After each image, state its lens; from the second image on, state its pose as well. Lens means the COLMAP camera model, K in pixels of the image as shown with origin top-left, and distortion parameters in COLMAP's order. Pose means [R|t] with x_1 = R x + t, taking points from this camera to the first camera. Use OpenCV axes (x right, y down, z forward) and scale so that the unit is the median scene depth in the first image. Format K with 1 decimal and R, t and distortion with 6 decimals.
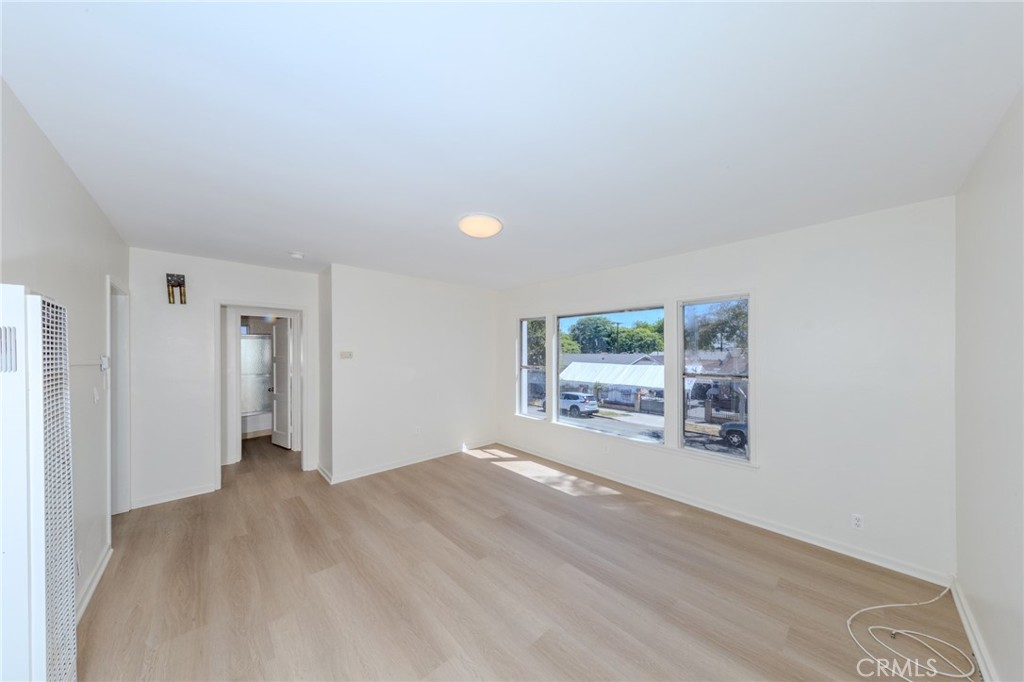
lens RADIAL K [[321.5, 0, 517.6], [0, 321.5, 338.5], [0, 0, 1]] dist [0.007610, 0.000040]
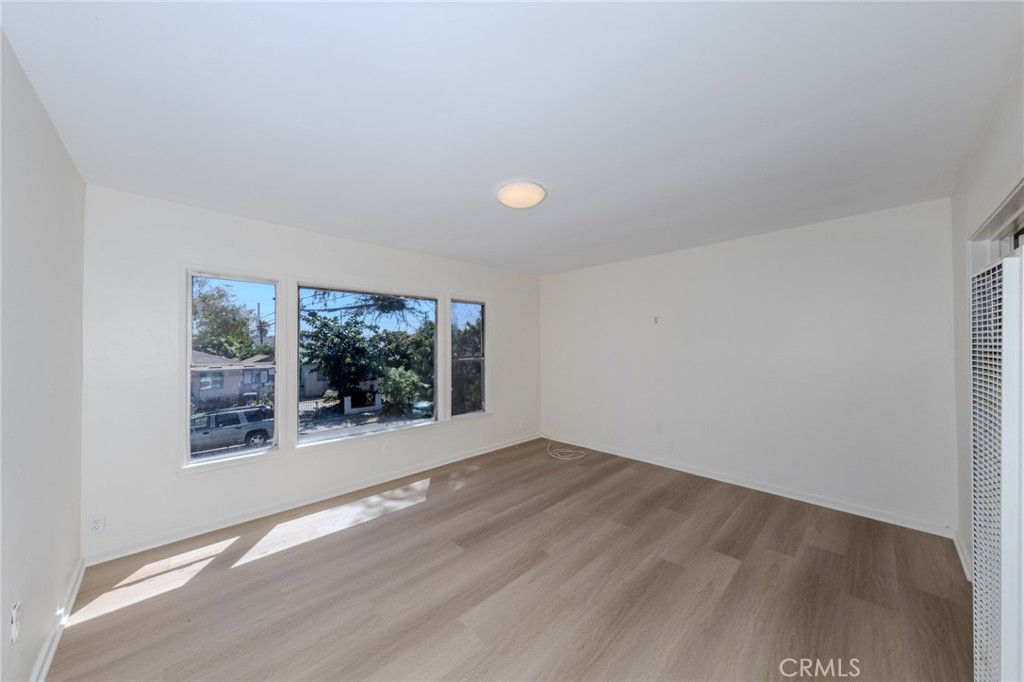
lens RADIAL K [[345.2, 0, 512.0], [0, 345.2, 341.0], [0, 0, 1]] dist [-0.001167, -0.000067]
pose [[0.019314, 0.003364, 0.999808, -0.857718], [-0.023091, 0.999729, -0.002918, 0.053025], [-0.999547, -0.023030, 0.019386, 0.836673]]
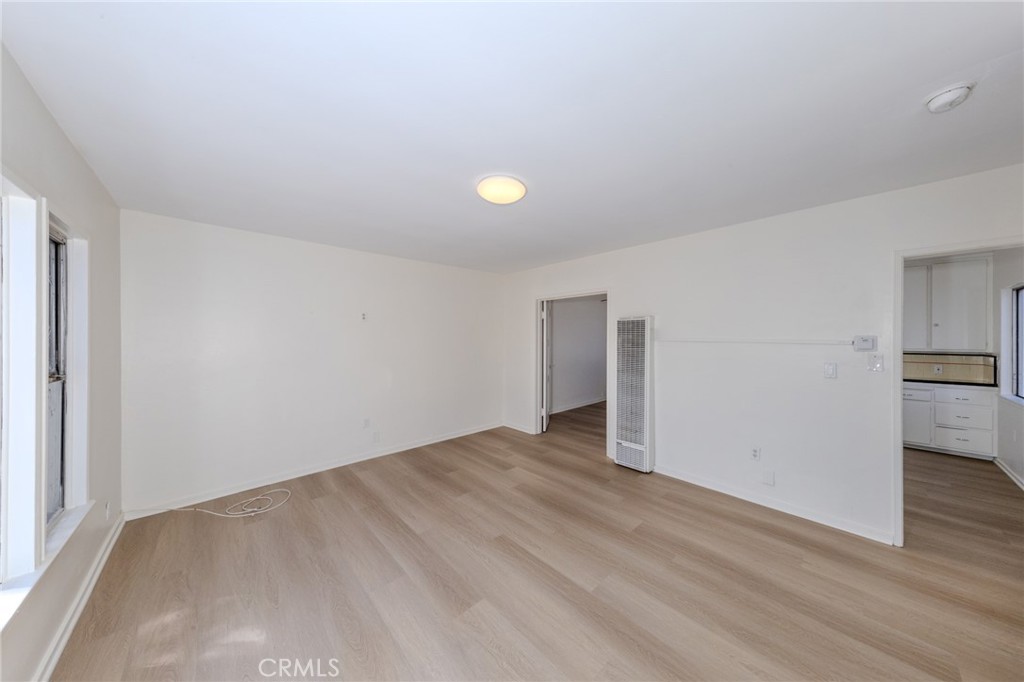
lens RADIAL K [[328.4, 0, 512.6], [0, 328.4, 345.7], [0, 0, 1]] dist [0.001429, 0.000071]
pose [[-0.998897, 0.001182, 0.046937, -0.155371], [0.001313, 0.999995, 0.002753, 0.063575], [-0.046934, 0.002811, -0.998894, 1.547103]]
